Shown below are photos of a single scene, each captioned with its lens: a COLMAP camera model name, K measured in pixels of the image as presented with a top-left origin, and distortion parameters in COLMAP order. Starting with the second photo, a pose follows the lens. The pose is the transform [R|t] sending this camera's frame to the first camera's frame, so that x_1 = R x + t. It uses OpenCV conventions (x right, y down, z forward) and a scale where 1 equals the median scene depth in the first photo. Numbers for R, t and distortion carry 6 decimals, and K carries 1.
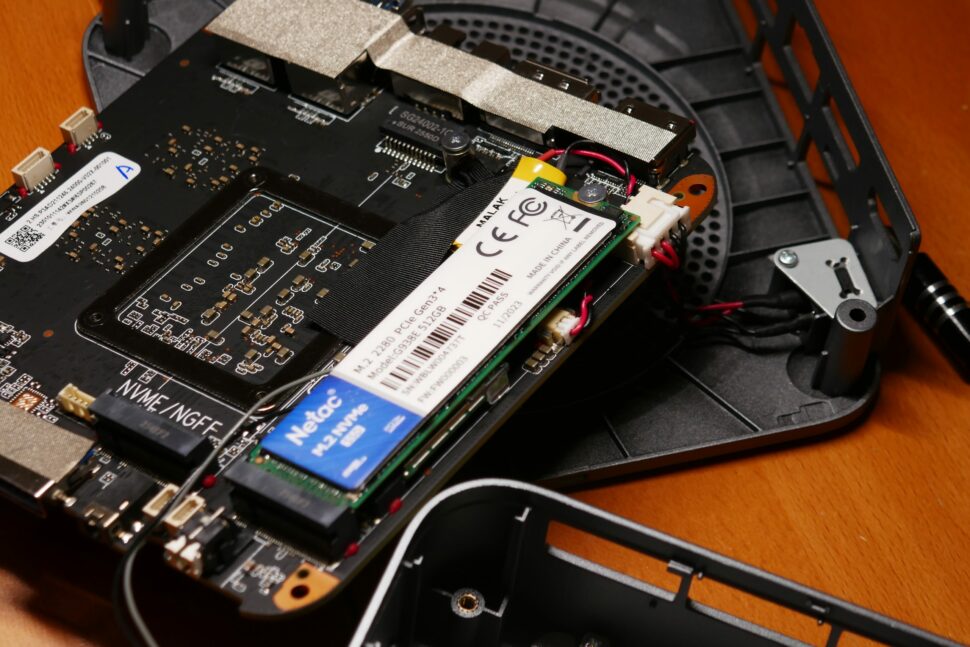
lens RADIAL K [[2983.9, 0, 485.0], [0, 2983.9, 323.5], [0, 0, 1]] dist [0.686650, -9.957558]
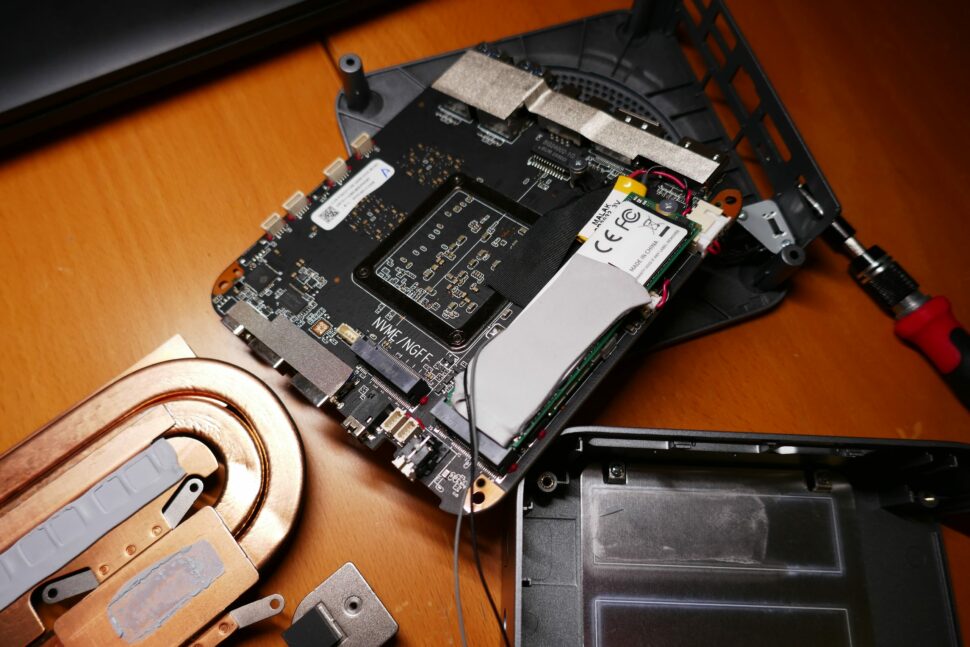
lens RADIAL K [[670.7, 0, 485.0], [0, 670.7, 323.5], [0, 0, 1]] dist [-0.020709, 0.000587]
pose [[0.997642, 0.027386, -0.062932, -0.035397], [-0.008156, 0.957750, 0.287486, -0.082674], [0.068147, -0.286295, 0.955715, 0.626948]]
